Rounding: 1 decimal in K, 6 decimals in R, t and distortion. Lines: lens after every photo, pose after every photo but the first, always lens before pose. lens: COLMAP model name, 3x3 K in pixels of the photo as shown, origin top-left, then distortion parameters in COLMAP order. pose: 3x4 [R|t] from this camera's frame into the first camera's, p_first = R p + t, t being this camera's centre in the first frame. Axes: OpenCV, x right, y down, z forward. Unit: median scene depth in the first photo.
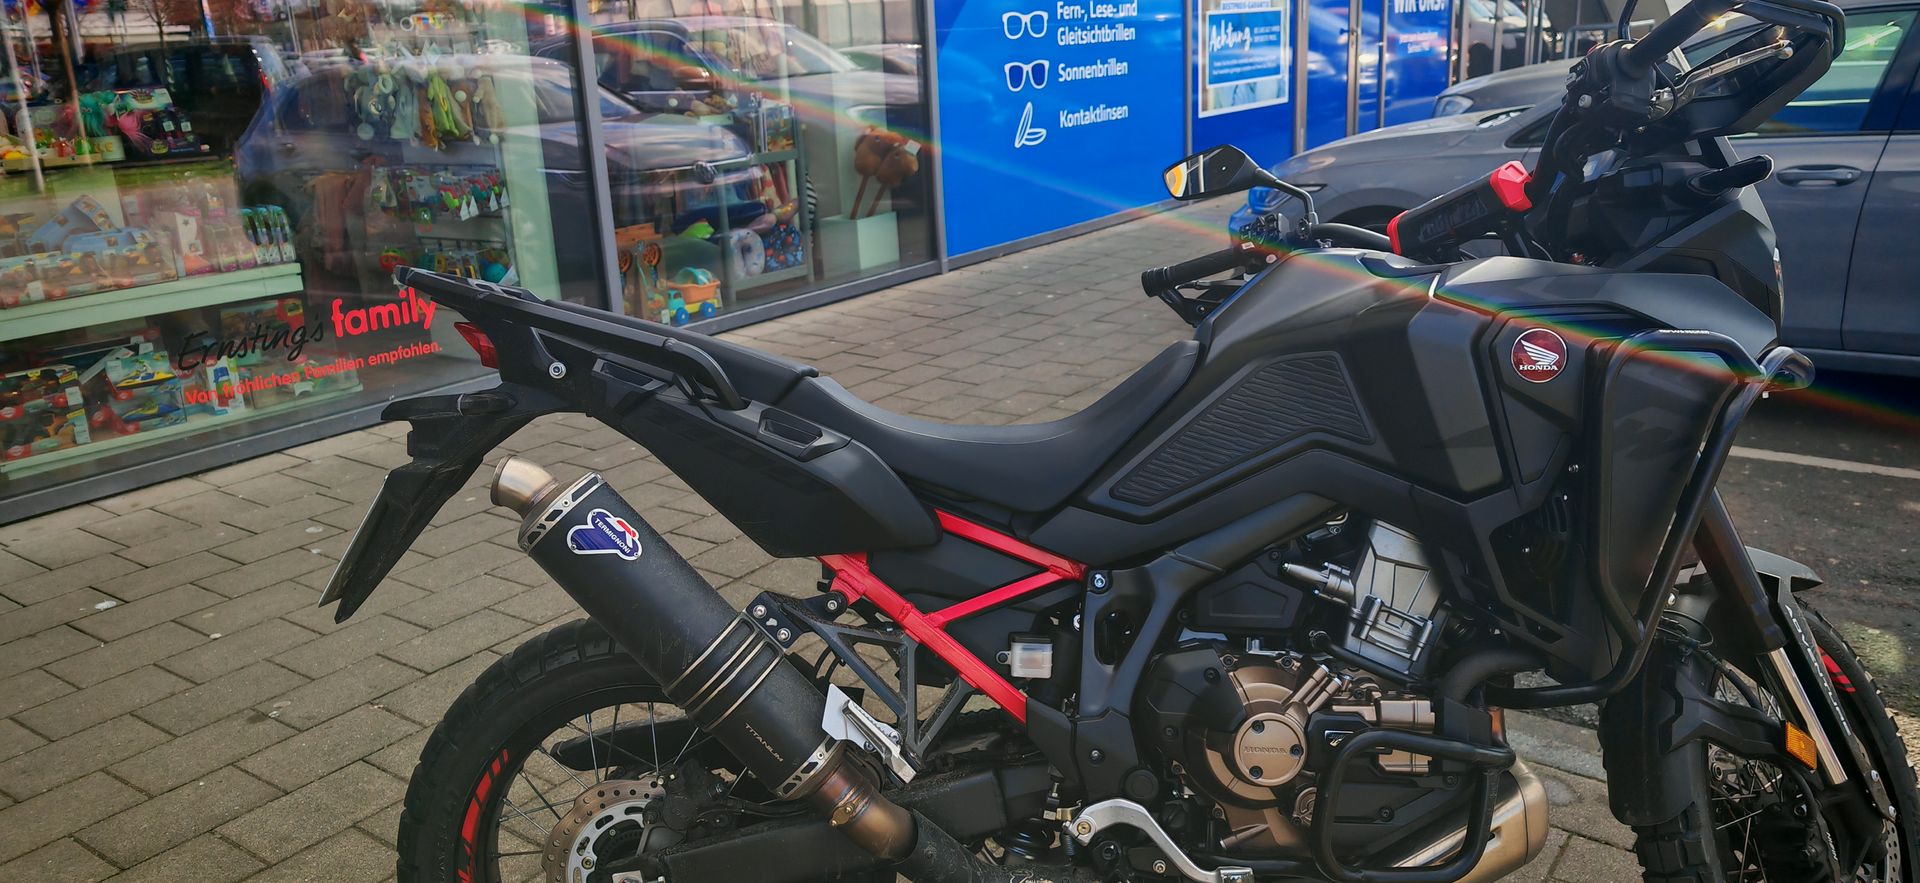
lens RADIAL K [[1401.1, 0, 958.2], [0, 1401.1, 442.1], [0, 0, 1]] dist [0.028280, -0.006074]
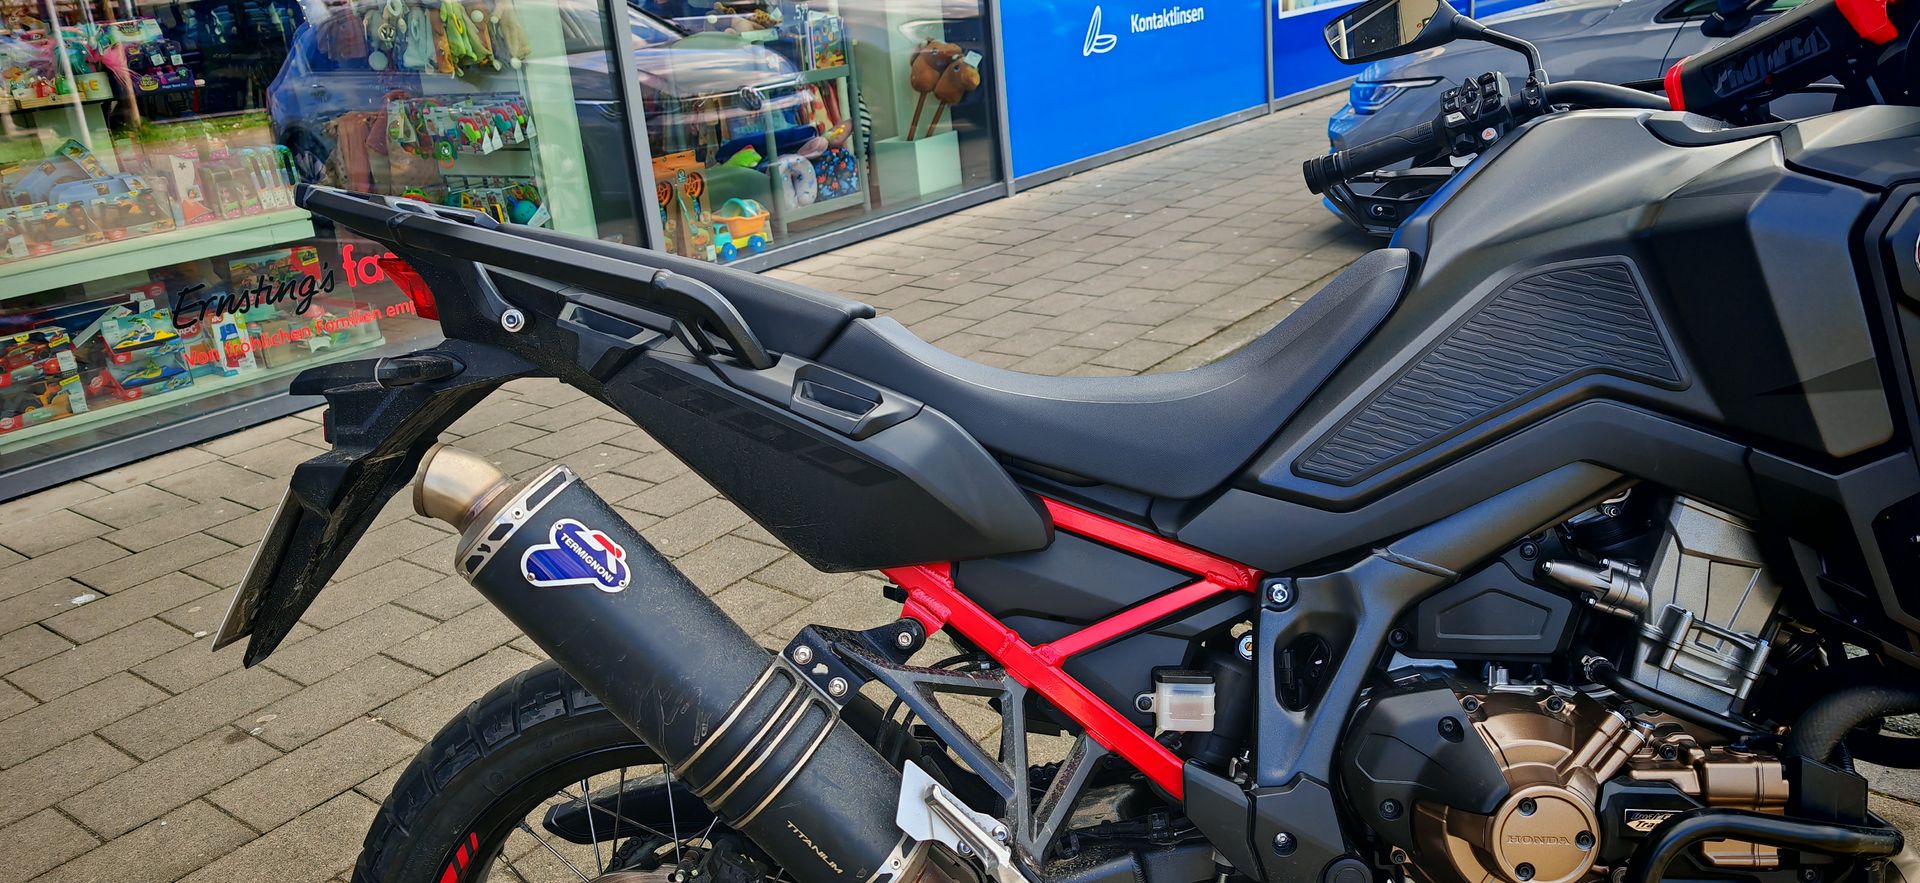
lens RADIAL K [[1401.1, 0, 959.7], [0, 1401.1, 436.9], [0, 0, 1]] dist [0.028280, -0.006074]
pose [[0.998557, -0.028618, -0.045448, -0.025124], [0.030634, 0.998549, 0.044296, -0.015750], [0.044114, -0.045624, 0.997984, 0.276372]]
